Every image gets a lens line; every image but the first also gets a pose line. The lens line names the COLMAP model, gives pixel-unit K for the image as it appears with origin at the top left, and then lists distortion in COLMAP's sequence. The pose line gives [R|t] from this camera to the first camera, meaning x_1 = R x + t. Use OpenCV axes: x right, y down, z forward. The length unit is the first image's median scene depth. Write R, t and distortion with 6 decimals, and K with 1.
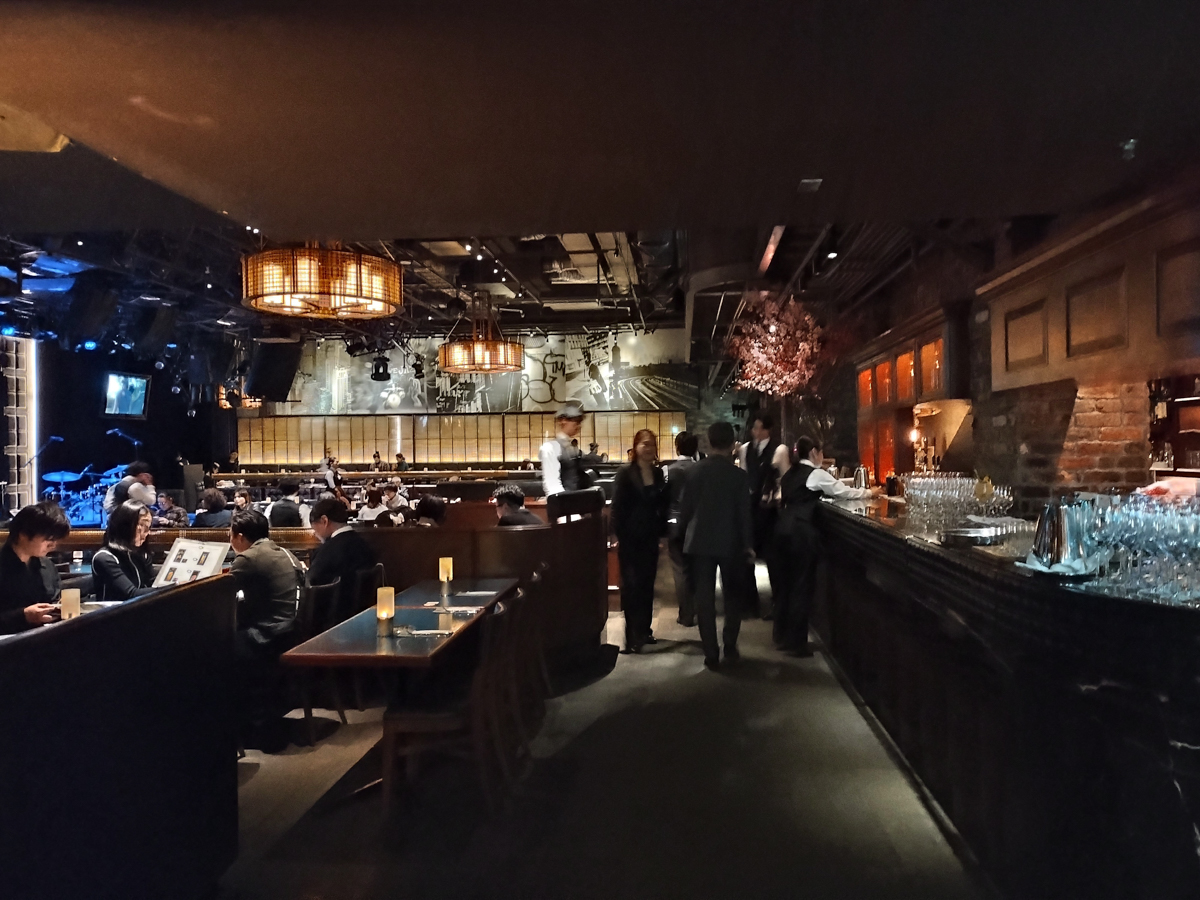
lens RADIAL K [[877.6, 0, 600.2], [0, 877.6, 453.0], [0, 0, 1]] dist [0.101343, -0.131626]
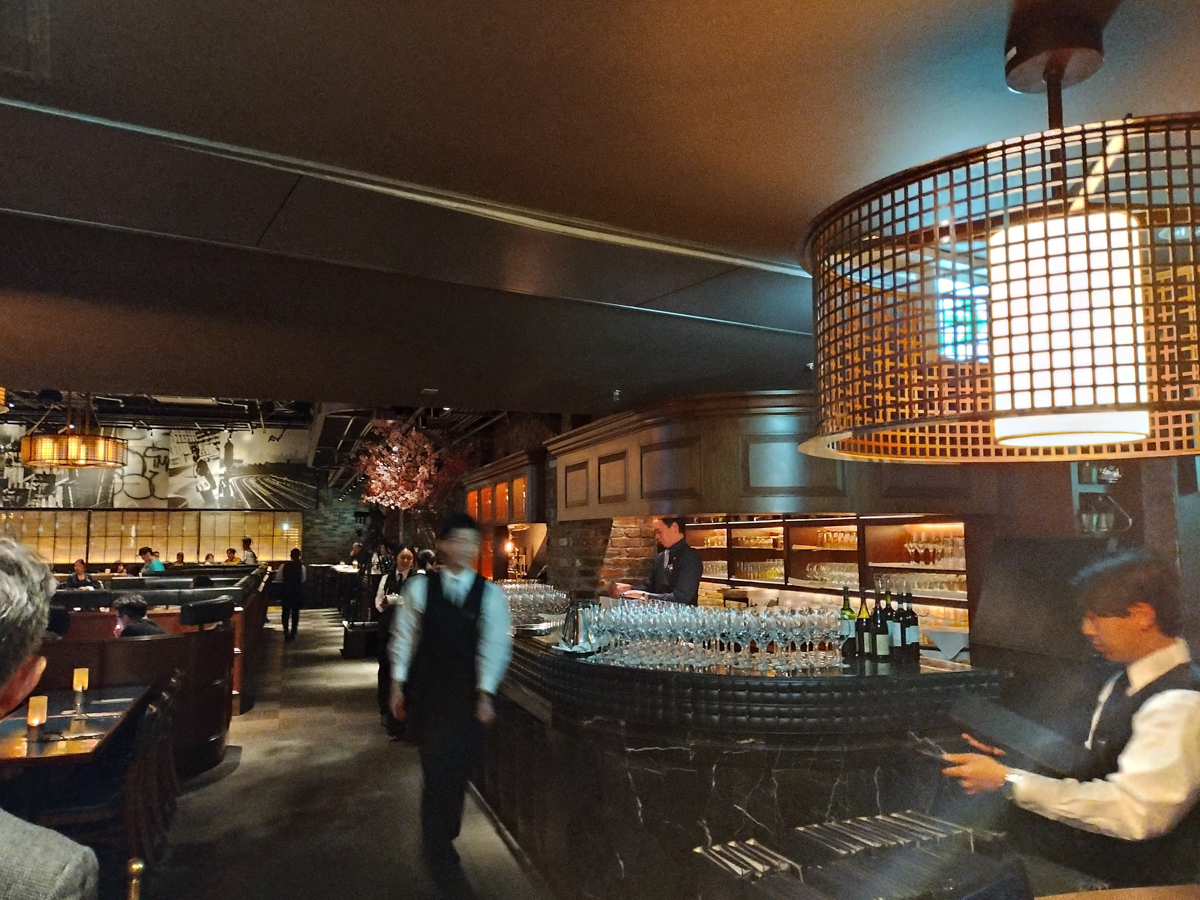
lens RADIAL K [[877.6, 0, 600.2], [0, 877.6, 453.0], [0, 0, 1]] dist [0.101343, -0.131626]
pose [[0.909391, 0.051273, 0.412770, -0.038464], [-0.006547, 0.994015, -0.109049, -0.015258], [-0.415891, 0.096466, 0.904284, -0.154914]]
